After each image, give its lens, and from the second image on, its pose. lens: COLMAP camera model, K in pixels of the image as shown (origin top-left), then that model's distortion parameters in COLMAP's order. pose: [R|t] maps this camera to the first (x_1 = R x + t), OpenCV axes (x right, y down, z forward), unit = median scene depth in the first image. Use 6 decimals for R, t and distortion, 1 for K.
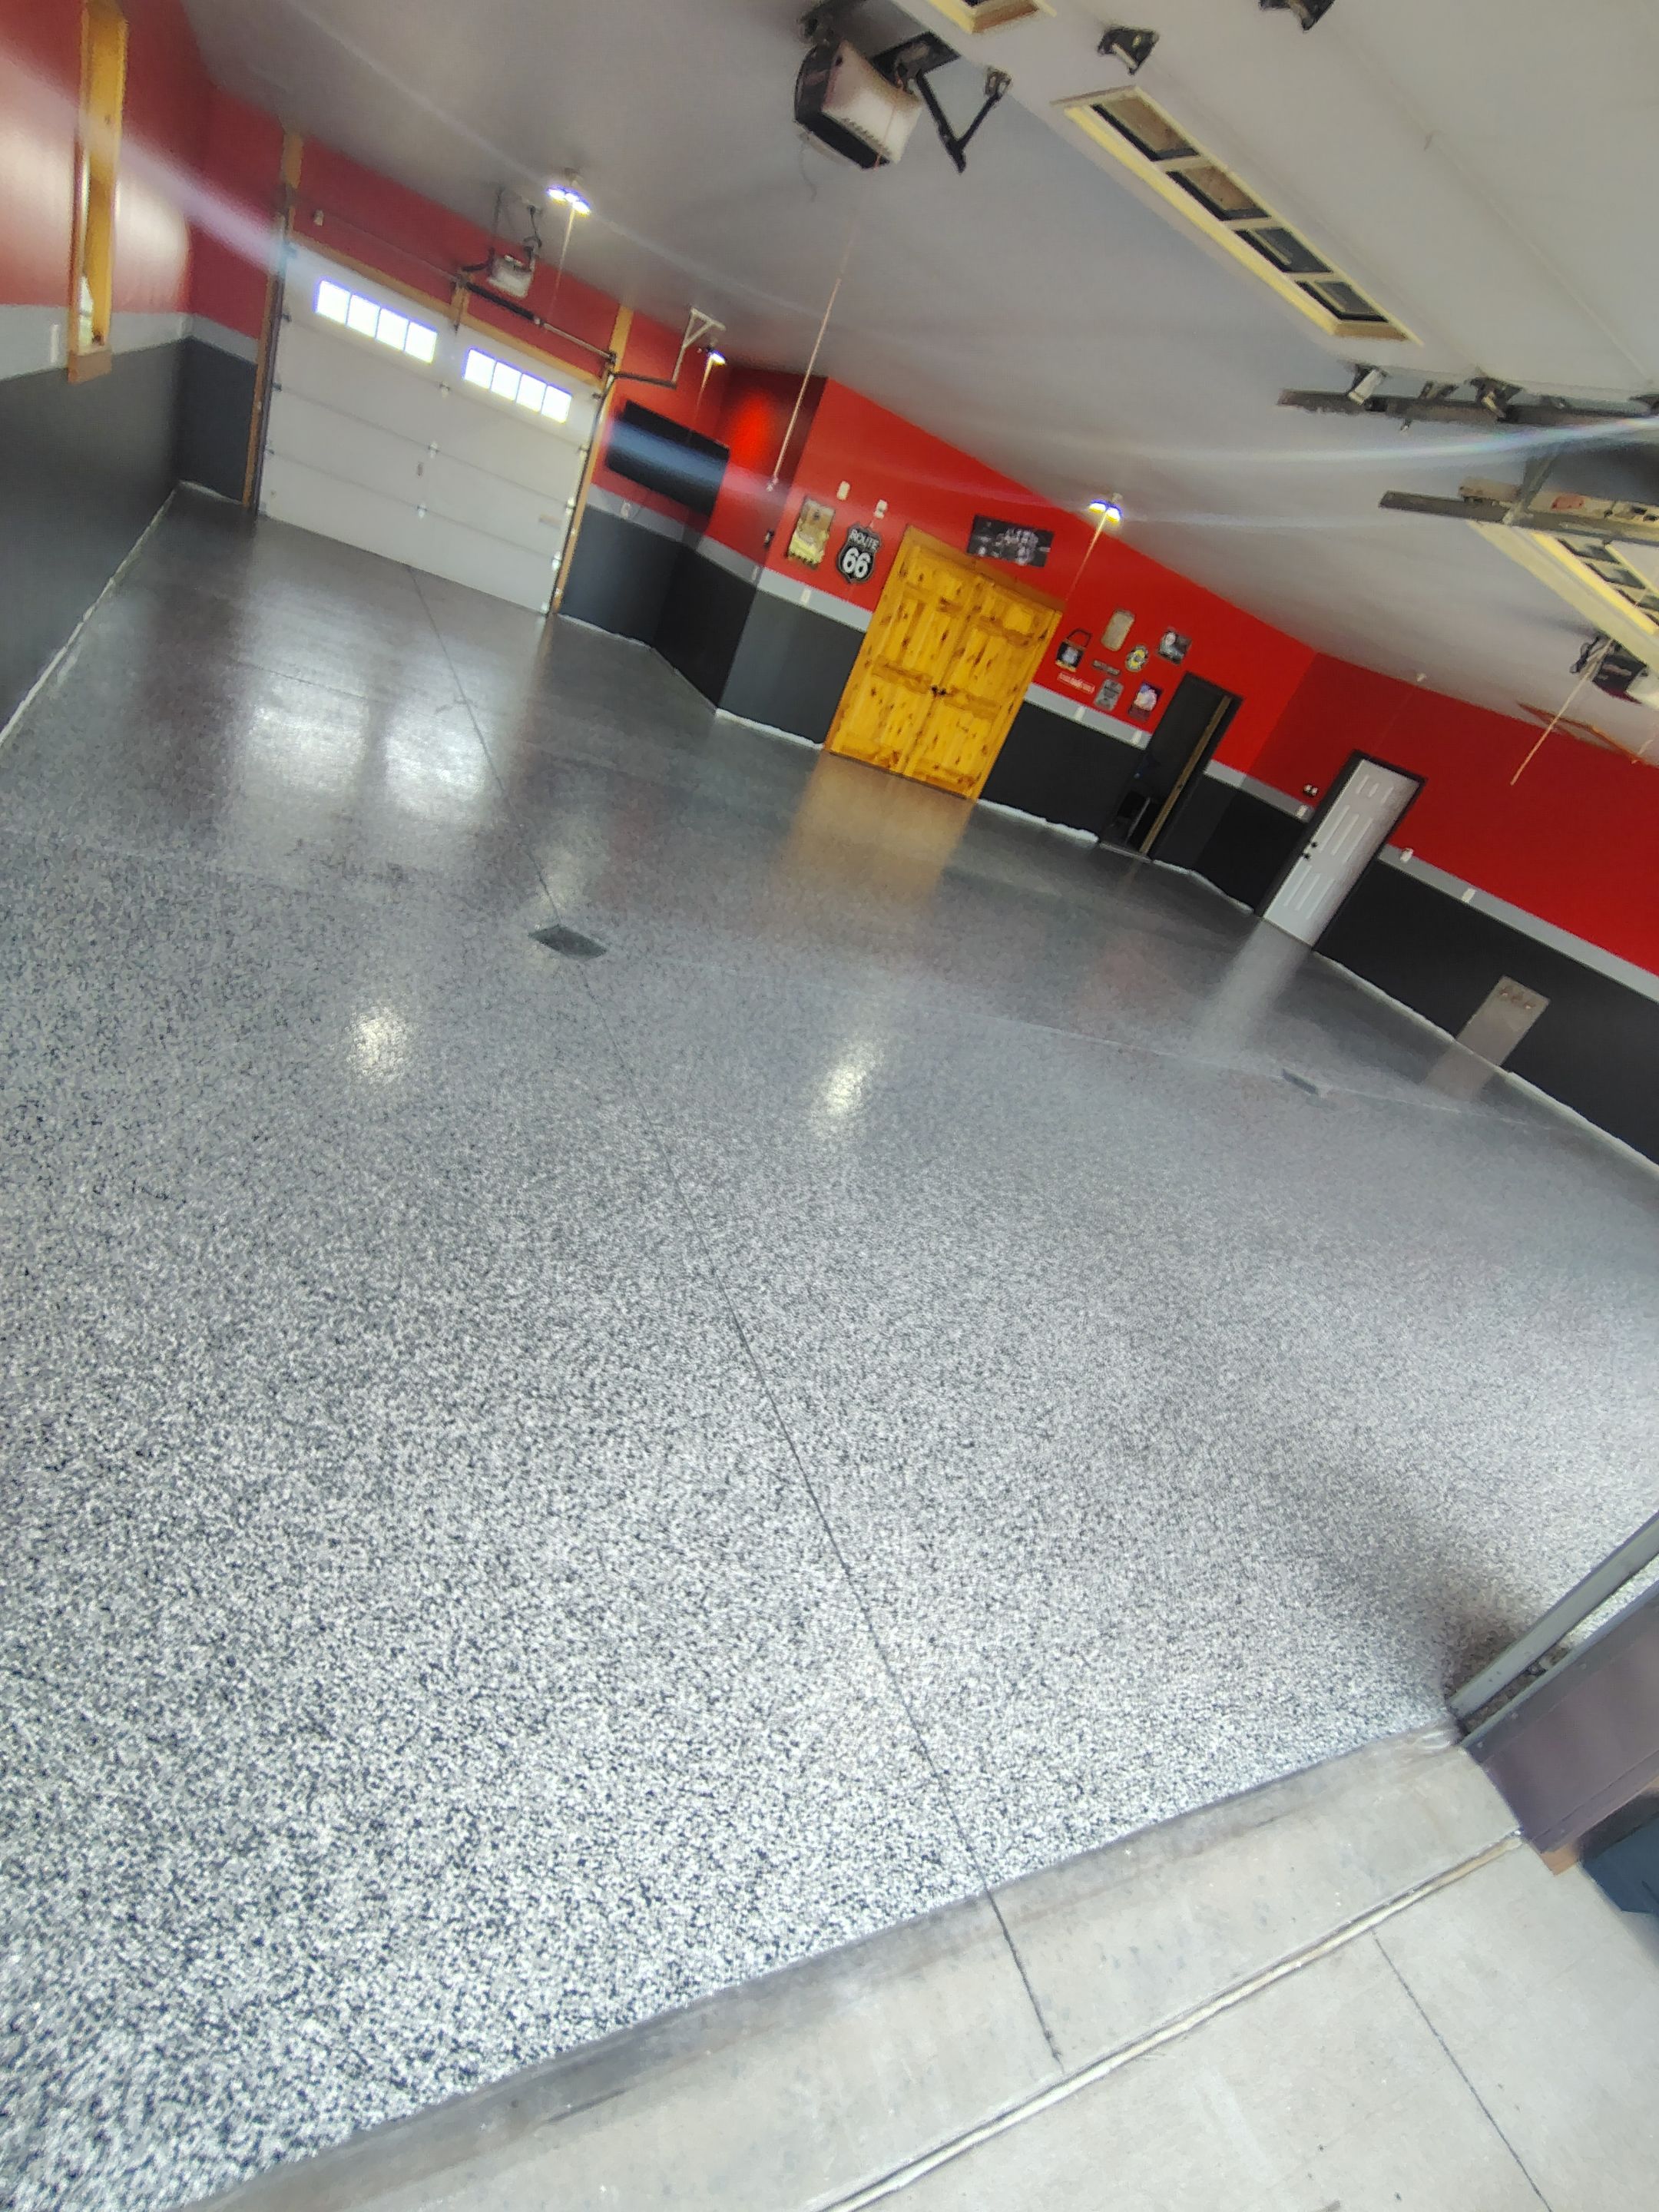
lens RADIAL K [[1033.3, 0, 843.1], [0, 1033.3, 1091.1], [0, 0, 1]] dist [-0.014363, 0.004369]
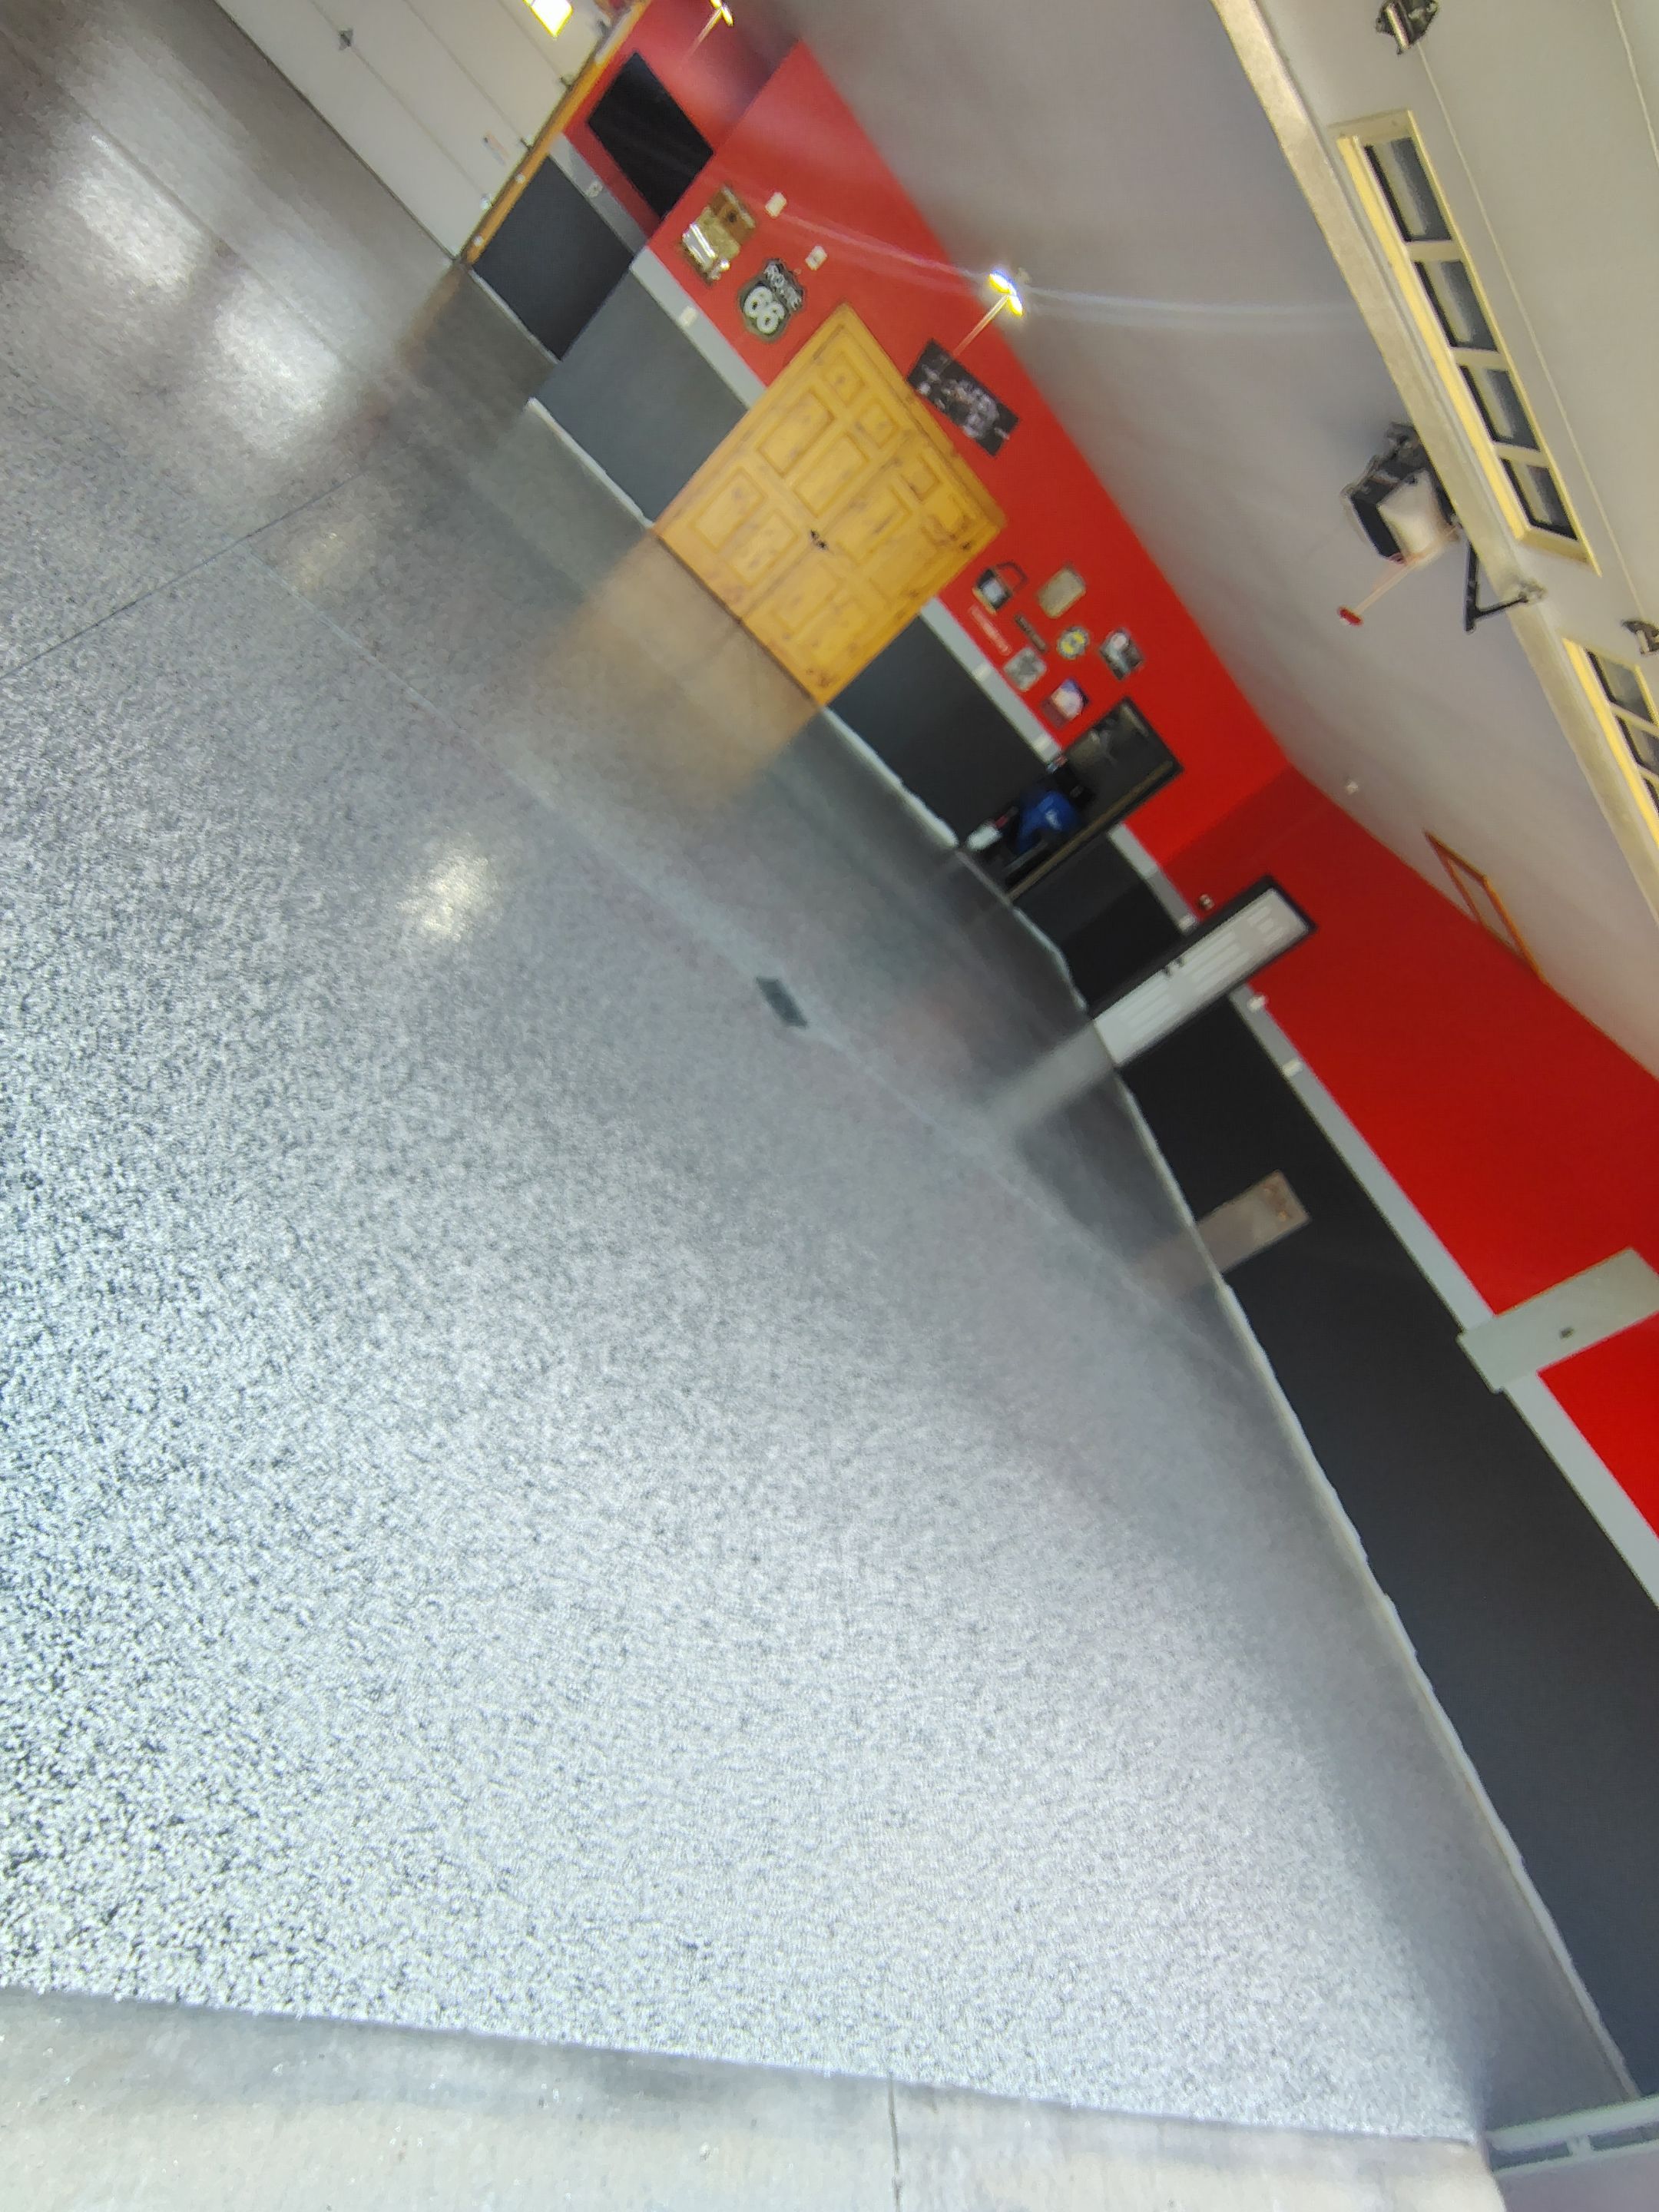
lens RADIAL K [[1033.3, 0, 830.6], [0, 1033.3, 1120.8], [0, 0, 1]] dist [-0.014363, 0.004369]
pose [[0.881109, 0.471900, -0.030937, 0.329920], [-0.472890, 0.879826, -0.047767, 0.046240], [0.004678, 0.056718, 0.998379, 0.209900]]
